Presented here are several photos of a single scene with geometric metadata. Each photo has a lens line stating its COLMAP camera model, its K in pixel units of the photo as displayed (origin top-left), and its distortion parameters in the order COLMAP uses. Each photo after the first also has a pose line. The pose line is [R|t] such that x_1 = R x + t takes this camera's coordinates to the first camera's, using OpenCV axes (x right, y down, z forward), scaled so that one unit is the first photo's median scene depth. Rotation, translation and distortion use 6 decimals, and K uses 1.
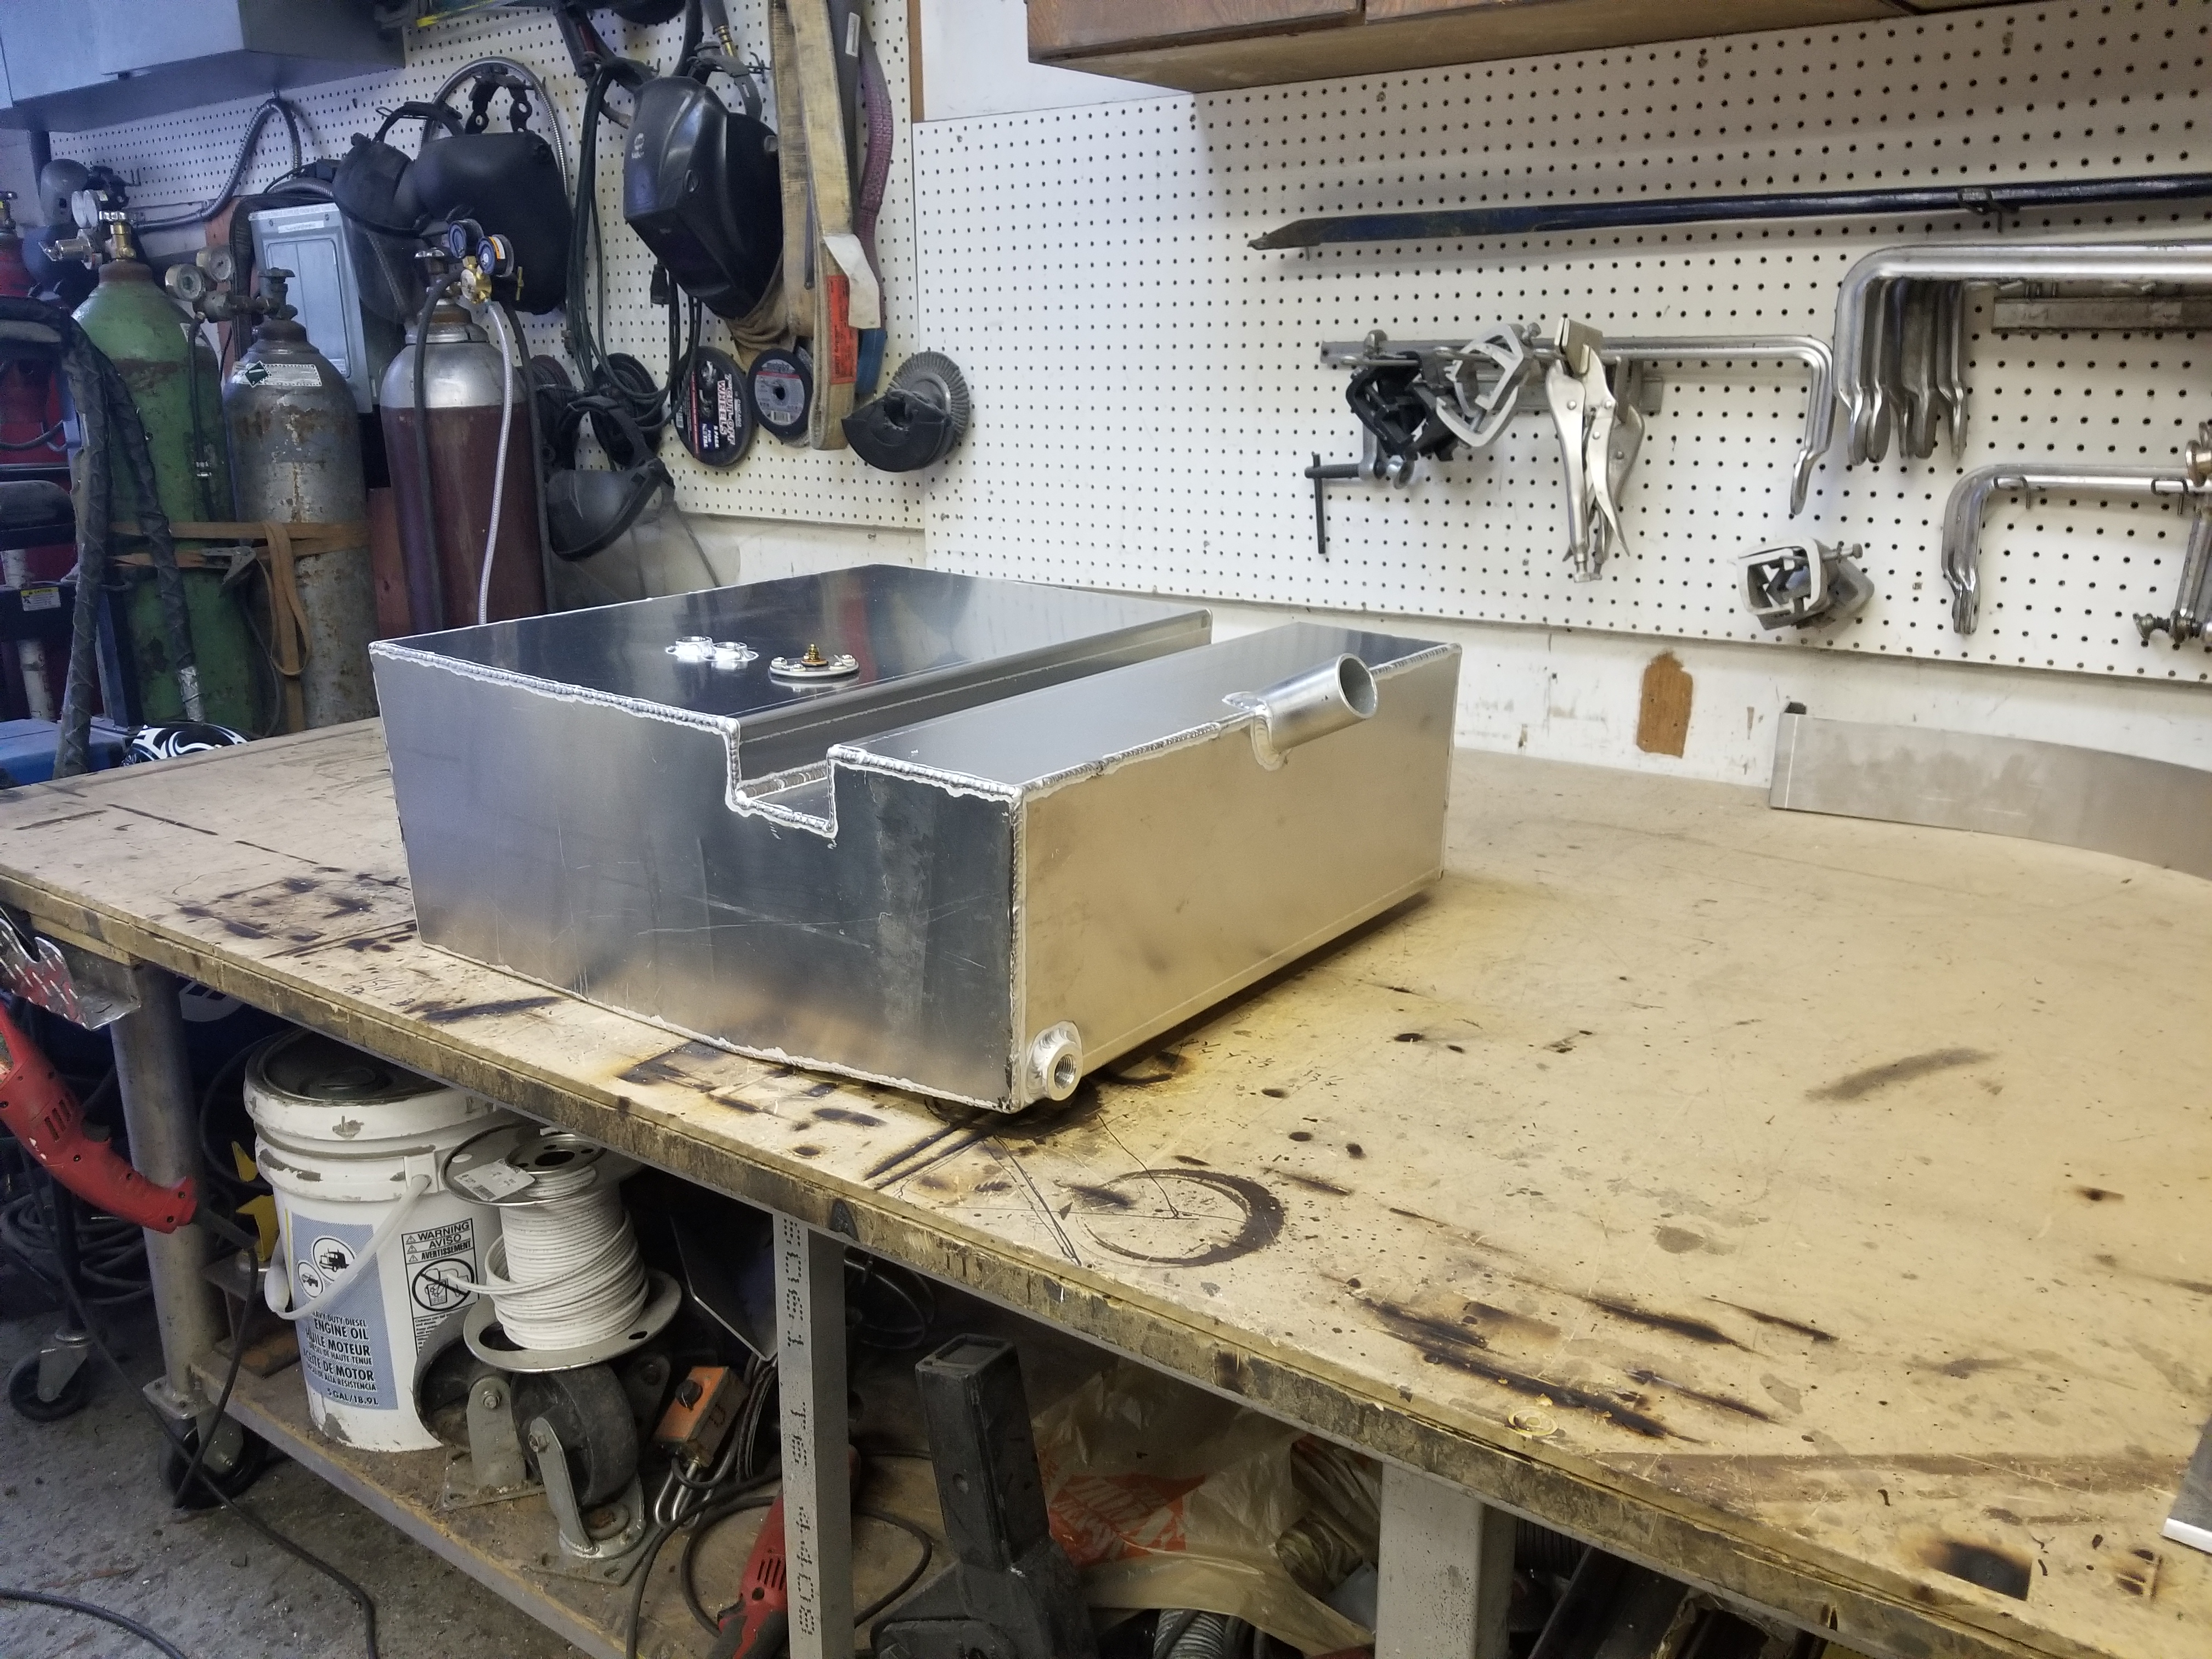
lens RADIAL K [[1723.3, 0, 1076.5], [0, 1723.3, 834.9], [0, 0, 1]] dist [0.046561, -0.079229]
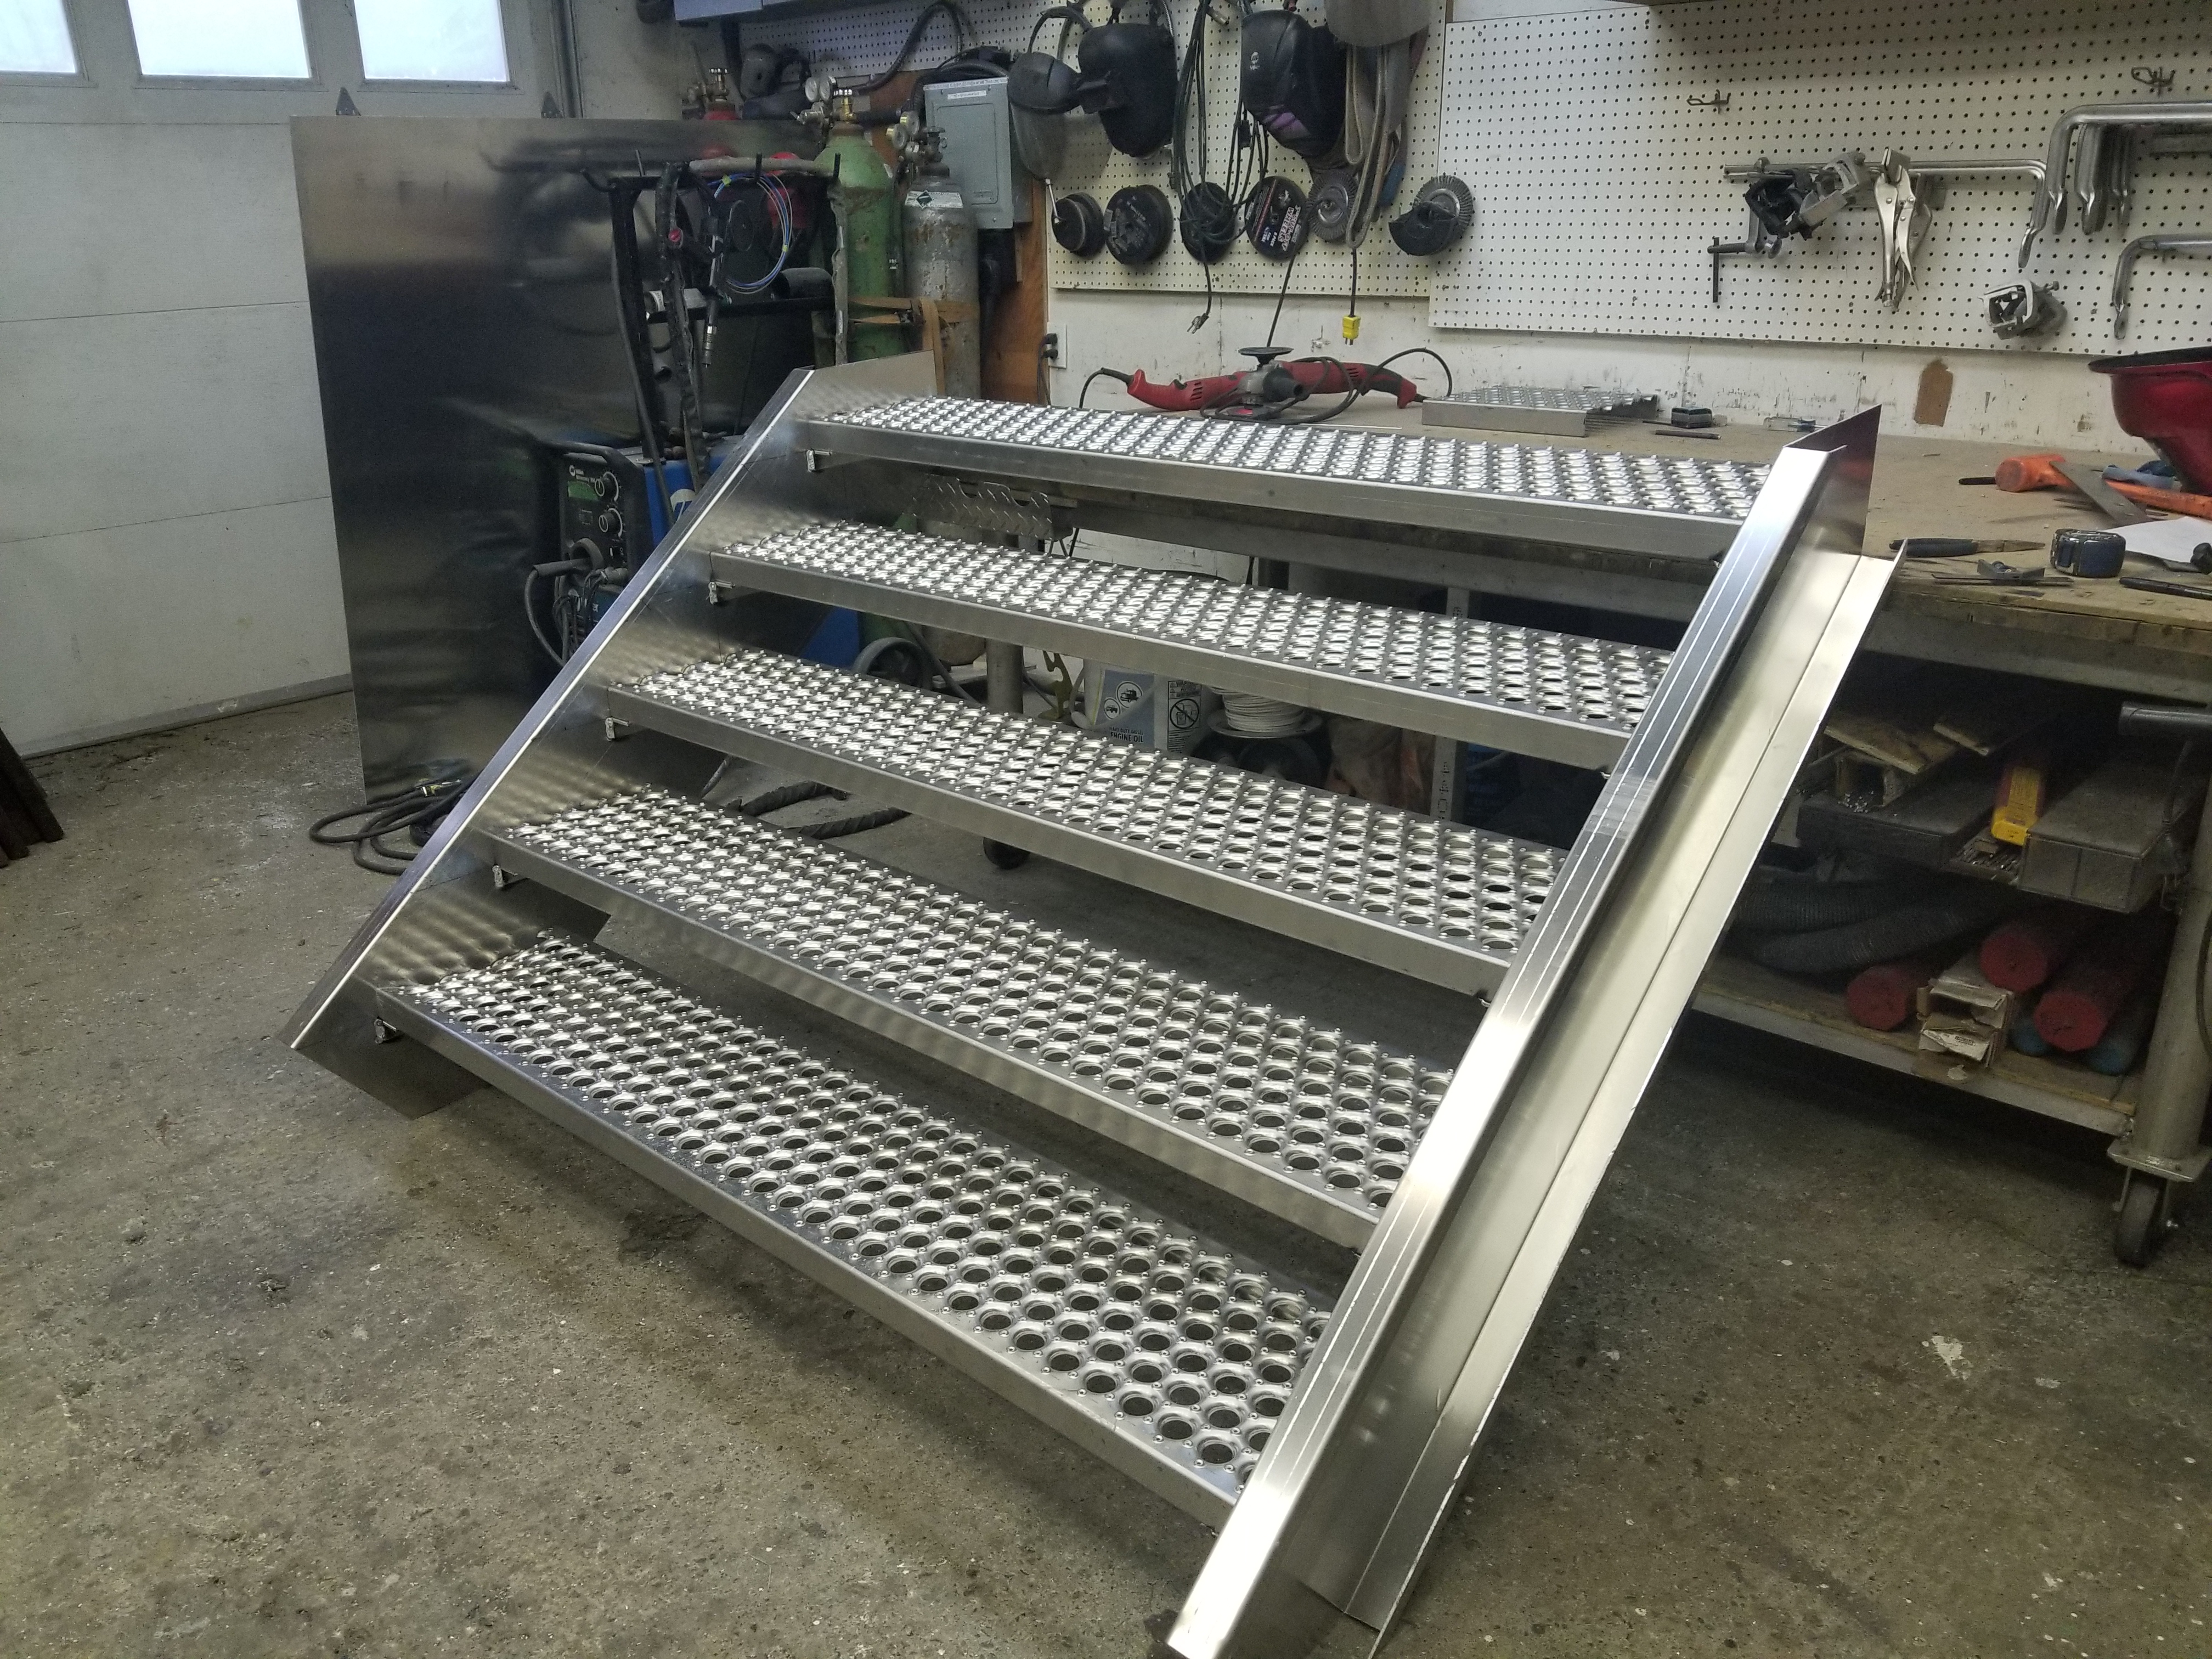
lens RADIAL K [[1723.3, 0, 1096.1], [0, 1723.3, 832.0], [0, 0, 1]] dist [0.046561, -0.079229]
pose [[0.992861, 0.041275, -0.111909, -0.222660], [-0.033031, 0.996670, 0.074545, 0.220495], [0.114613, -0.070316, 0.990918, -0.674121]]
